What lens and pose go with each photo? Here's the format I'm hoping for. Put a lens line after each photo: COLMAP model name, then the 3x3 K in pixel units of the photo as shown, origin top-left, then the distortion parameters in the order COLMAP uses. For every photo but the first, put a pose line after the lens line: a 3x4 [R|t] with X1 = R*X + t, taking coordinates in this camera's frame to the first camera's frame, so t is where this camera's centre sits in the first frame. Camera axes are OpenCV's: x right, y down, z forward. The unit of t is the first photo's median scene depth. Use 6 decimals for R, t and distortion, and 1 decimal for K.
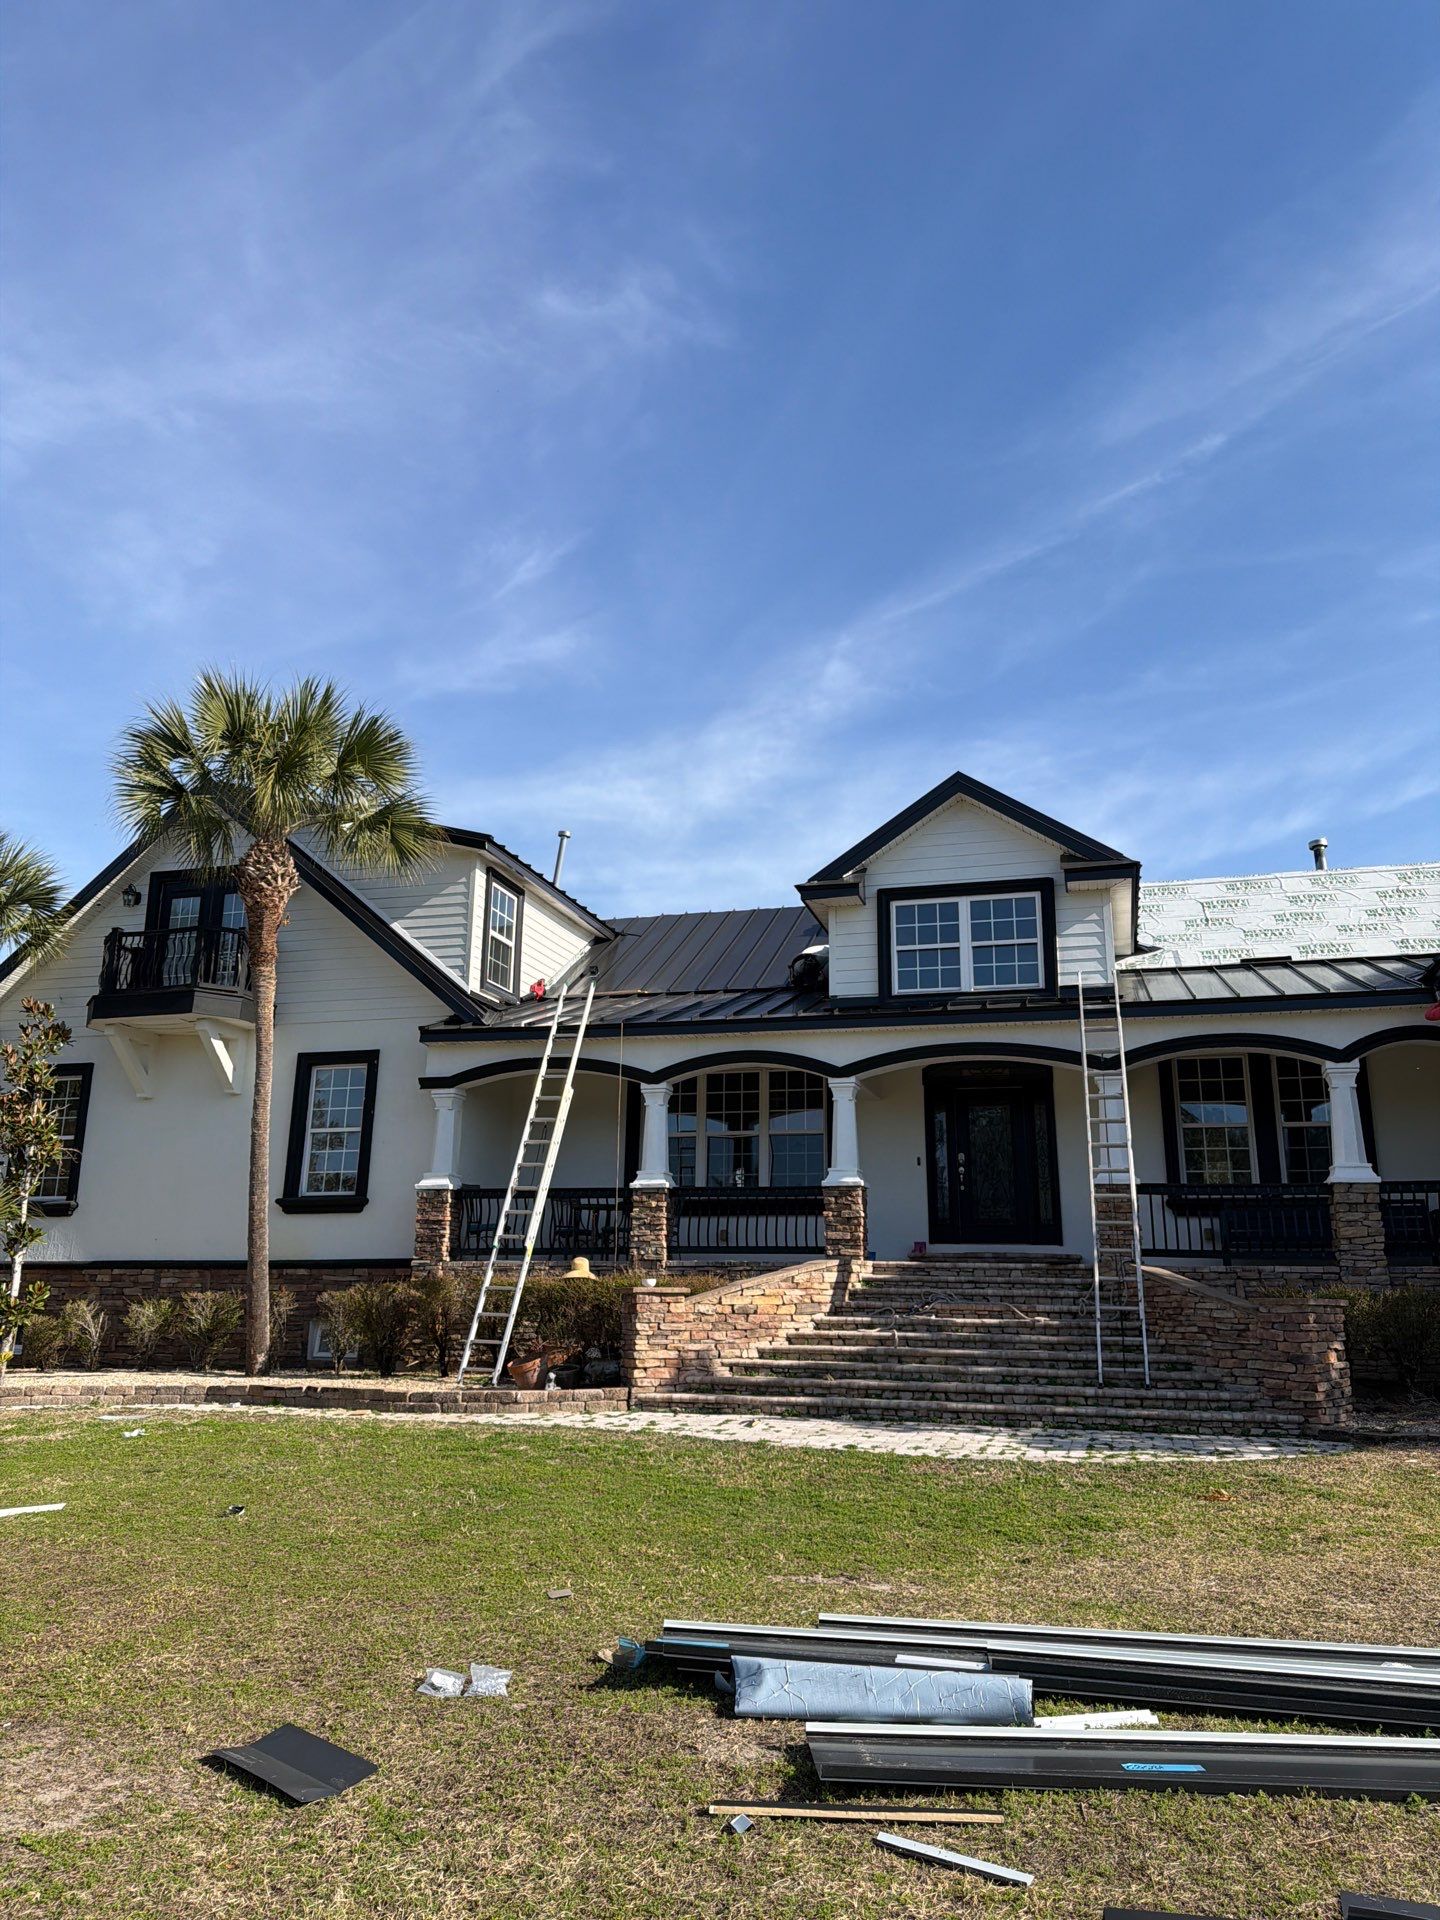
lens RADIAL K [[1336.2, 0, 752.0], [0, 1336.2, 912.4], [0, 0, 1]] dist [0.050989, -0.003500]
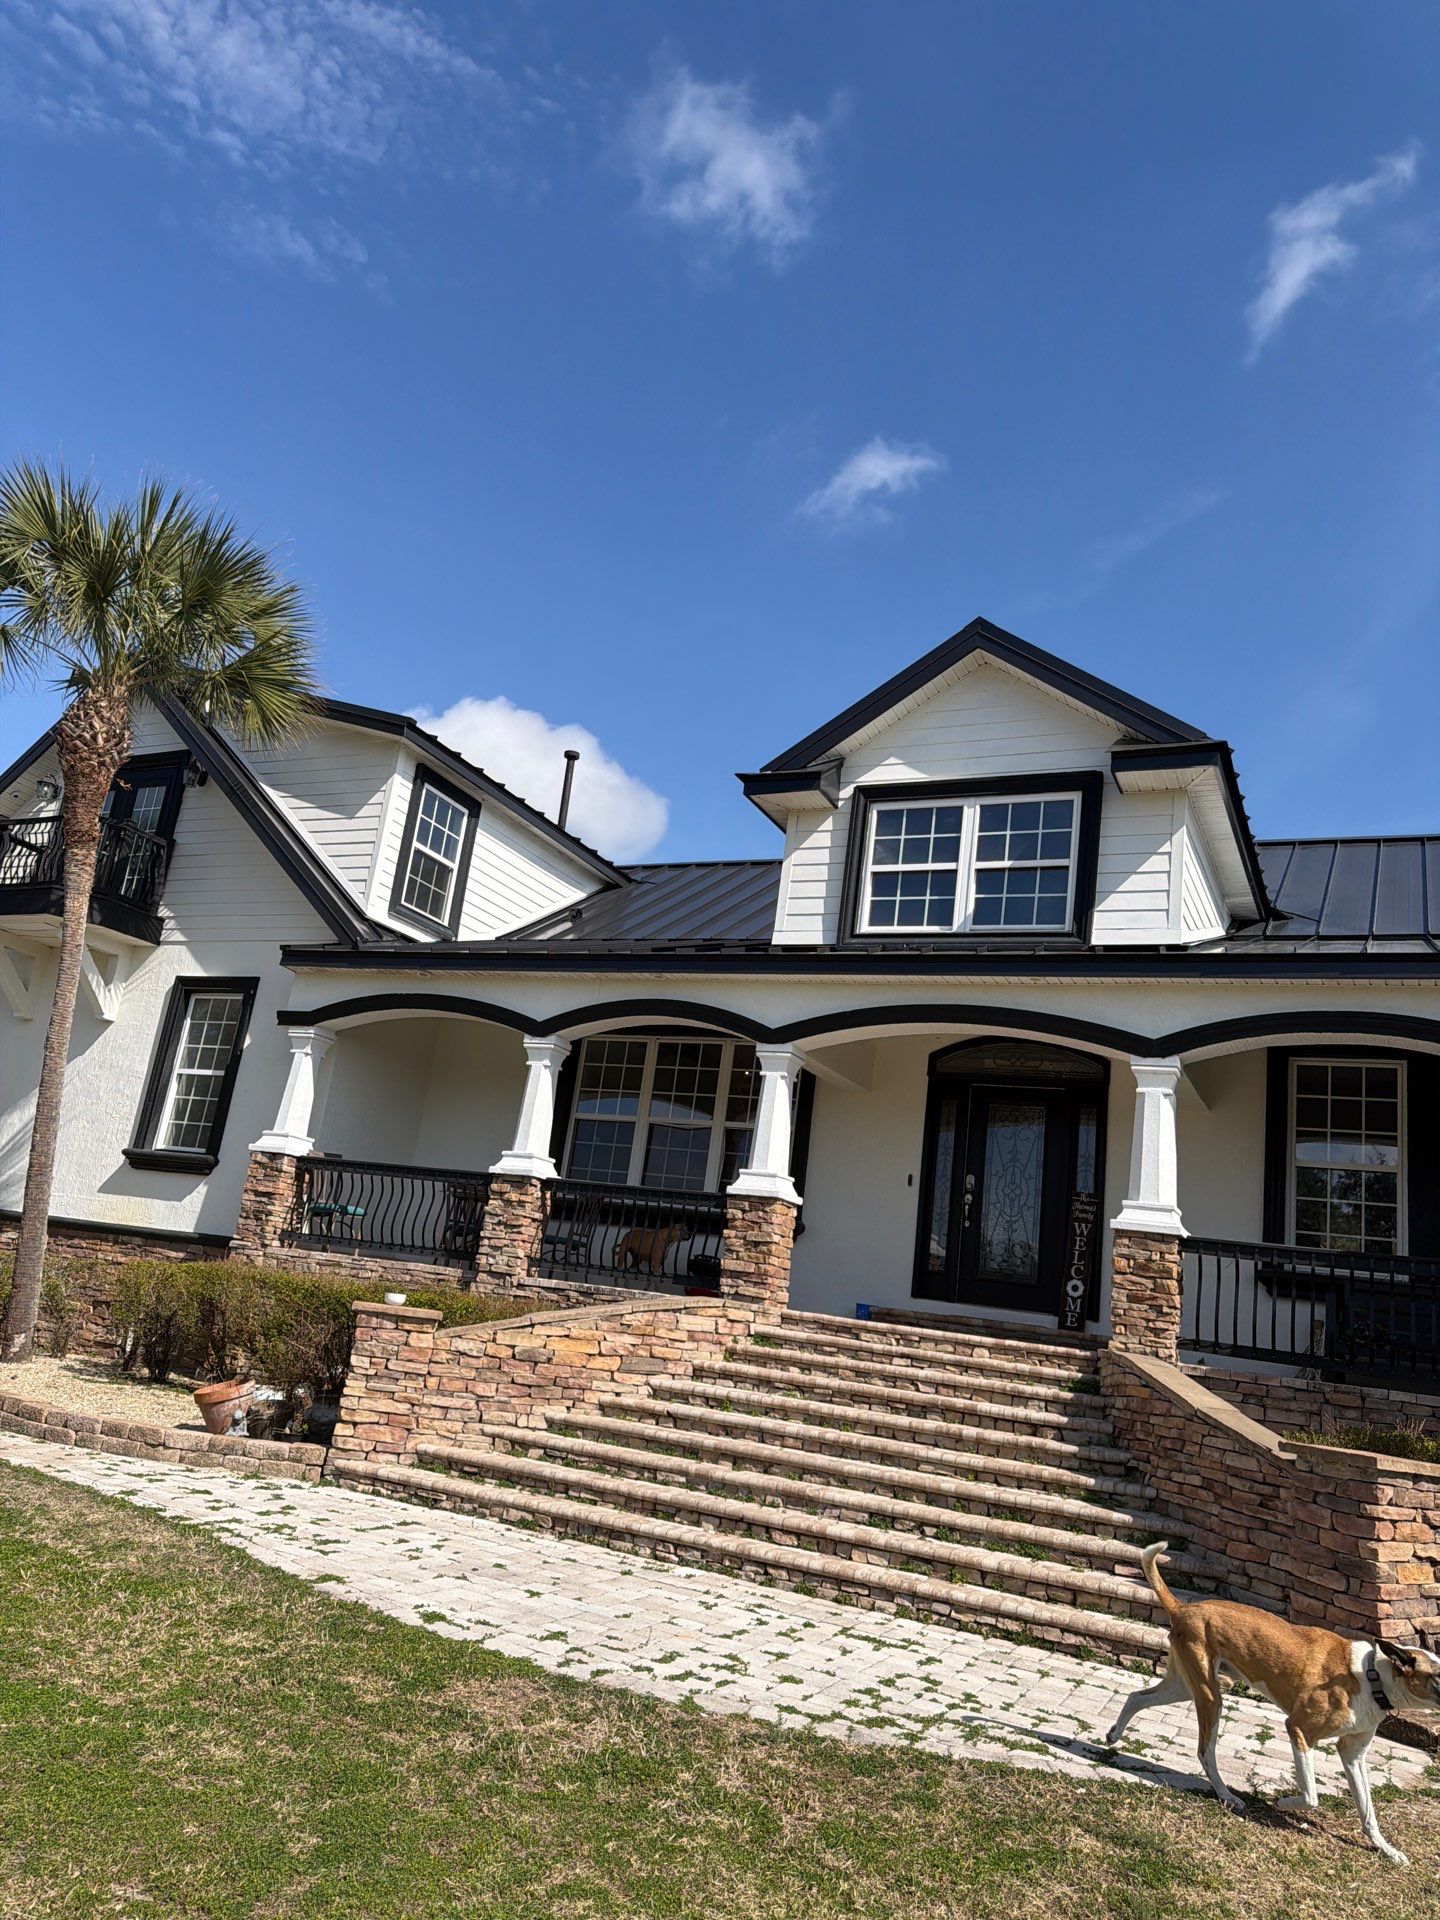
lens RADIAL K [[1310.9, 0, 770.0], [0, 1310.9, 950.2], [0, 0, 1]] dist [0.053759, -0.066187]
pose [[0.979338, 0.065303, -0.191396, 0.192858], [-0.066753, 0.997769, -0.001132, 0.075178], [0.190895, 0.013885, 0.981512, 0.322173]]
